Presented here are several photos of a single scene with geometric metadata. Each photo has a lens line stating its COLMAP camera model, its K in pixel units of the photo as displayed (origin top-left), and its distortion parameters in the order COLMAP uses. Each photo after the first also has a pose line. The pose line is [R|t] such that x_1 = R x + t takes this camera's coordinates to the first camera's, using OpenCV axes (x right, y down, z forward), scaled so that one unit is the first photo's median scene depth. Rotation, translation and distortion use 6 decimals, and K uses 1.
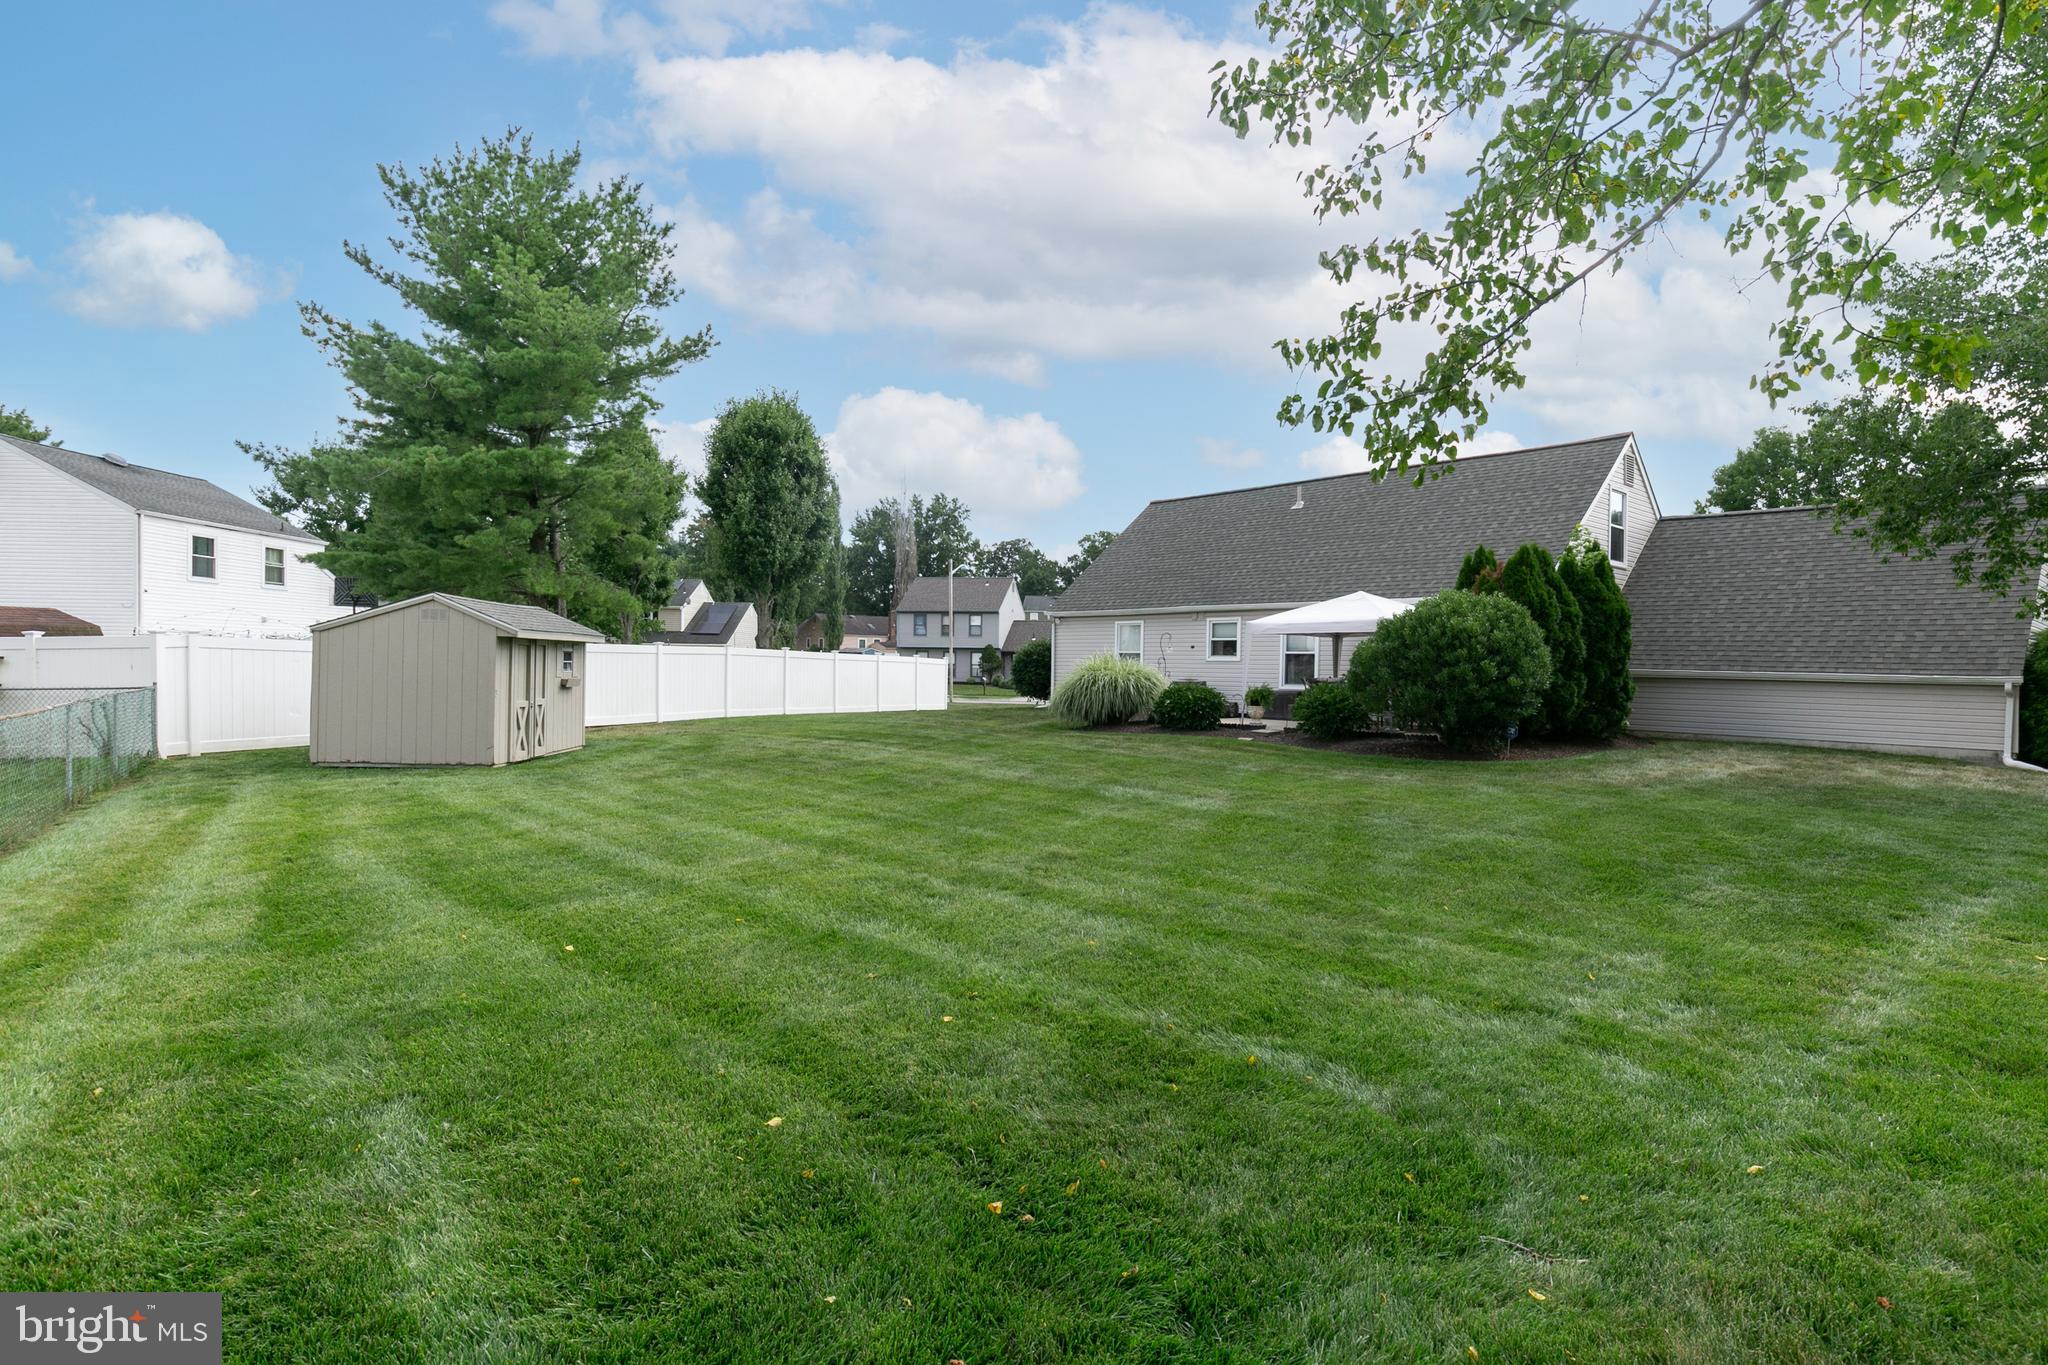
lens RADIAL K [[1064.6, 0, 1024.0], [0, 1064.6, 682.5], [0, 0, 1]] dist [0.001712, 0.007334]
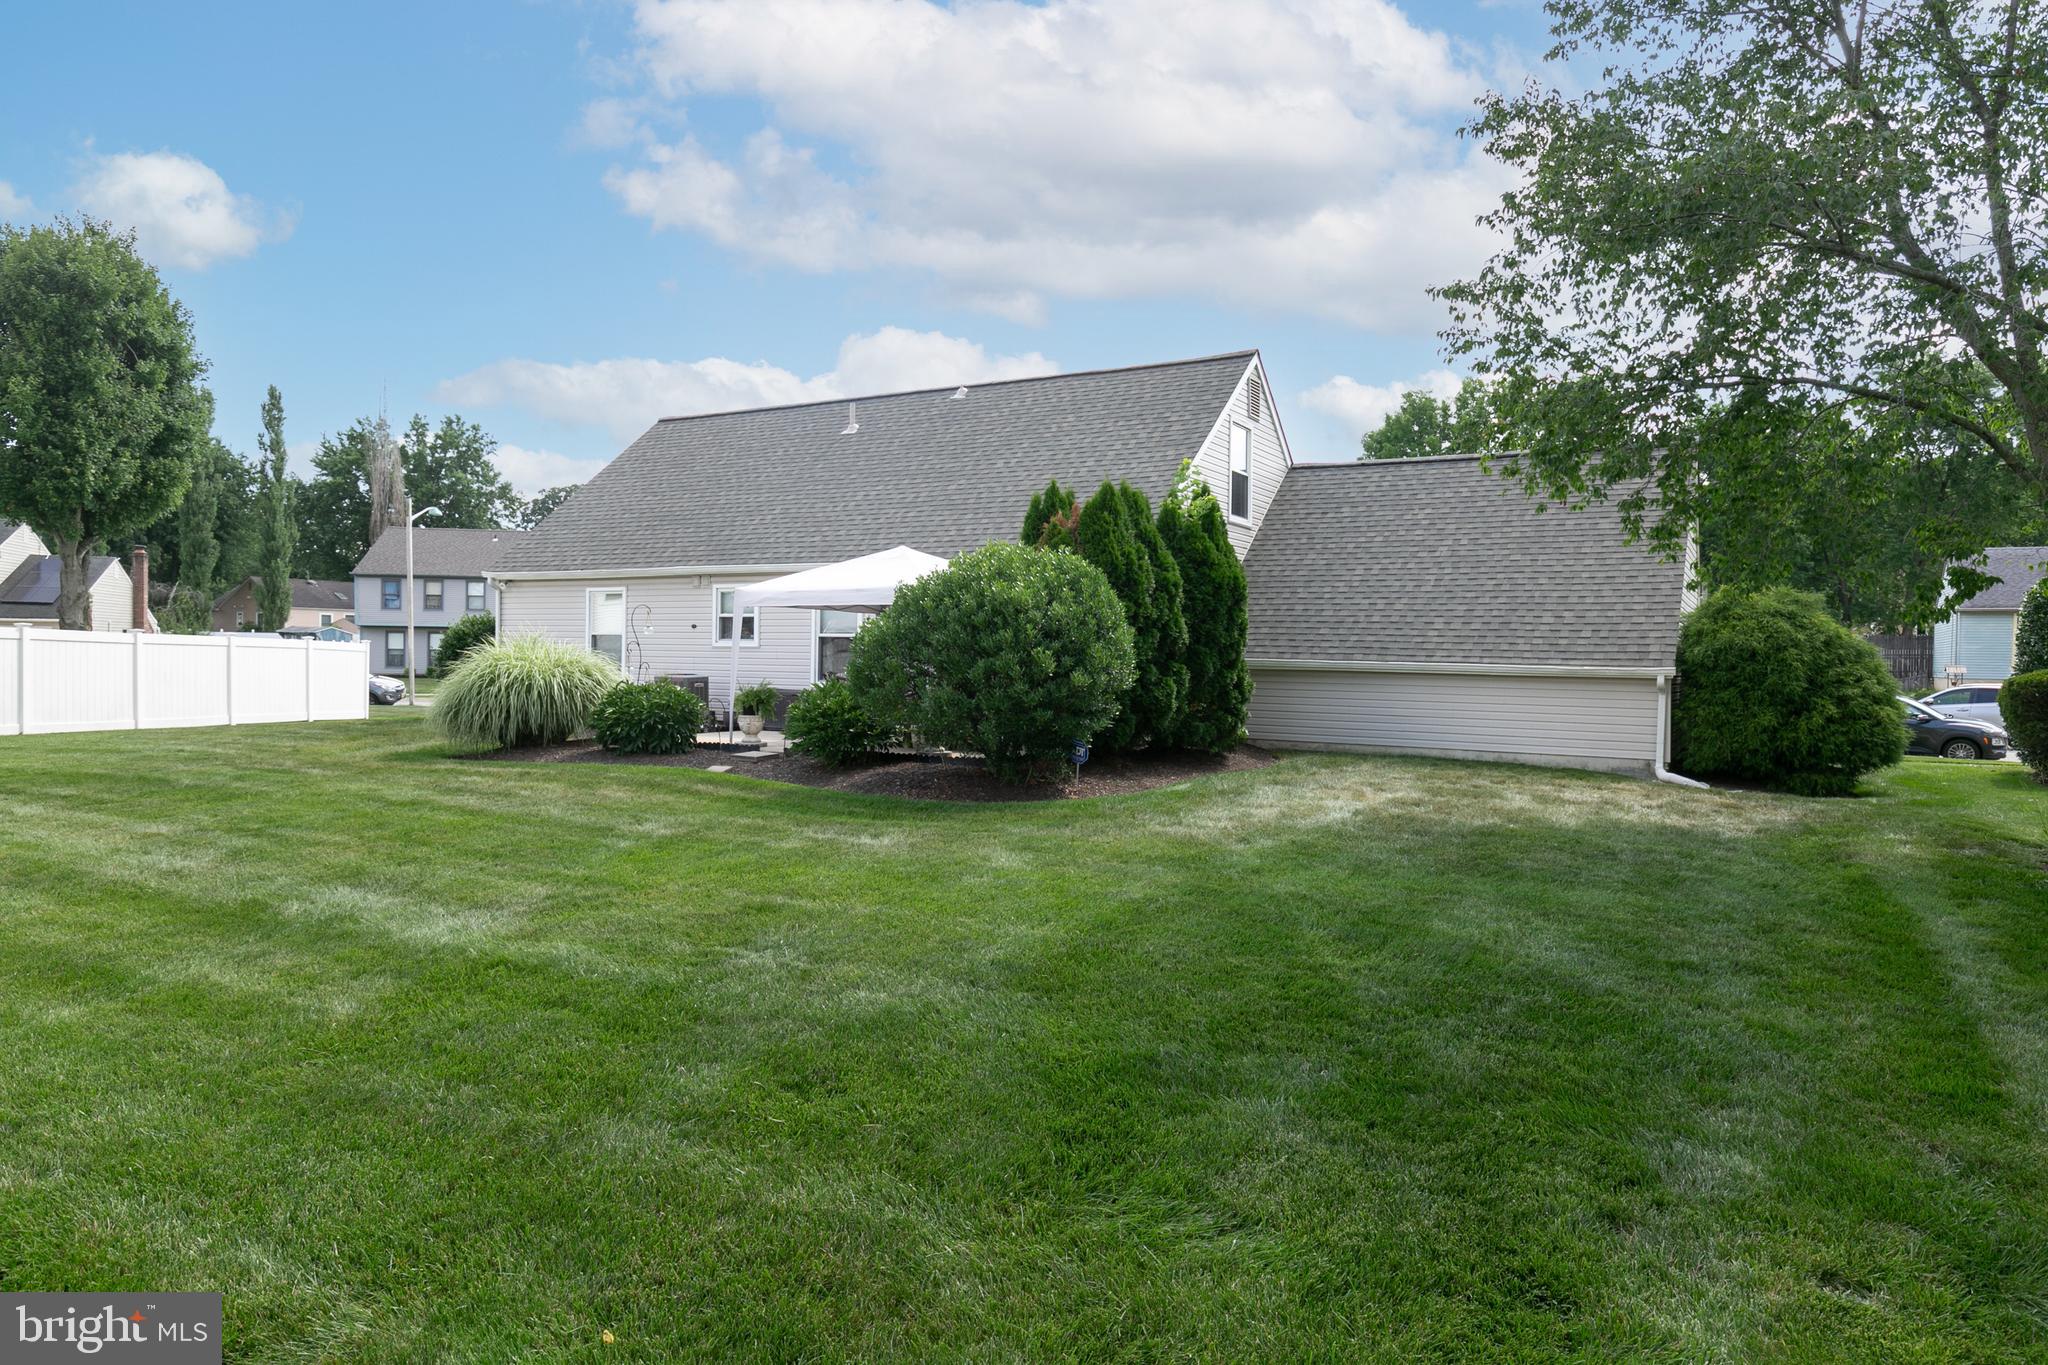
lens RADIAL K [[1321.4, 0, 1024.0], [0, 1321.4, 682.5], [0, 0, 1]] dist [0.028790, -0.000172]
pose [[0.948826, -0.007809, 0.315703, 0.136983], [0.005374, 0.999949, 0.008582, -0.005059], [-0.315754, -0.006446, 0.948819, 0.185451]]
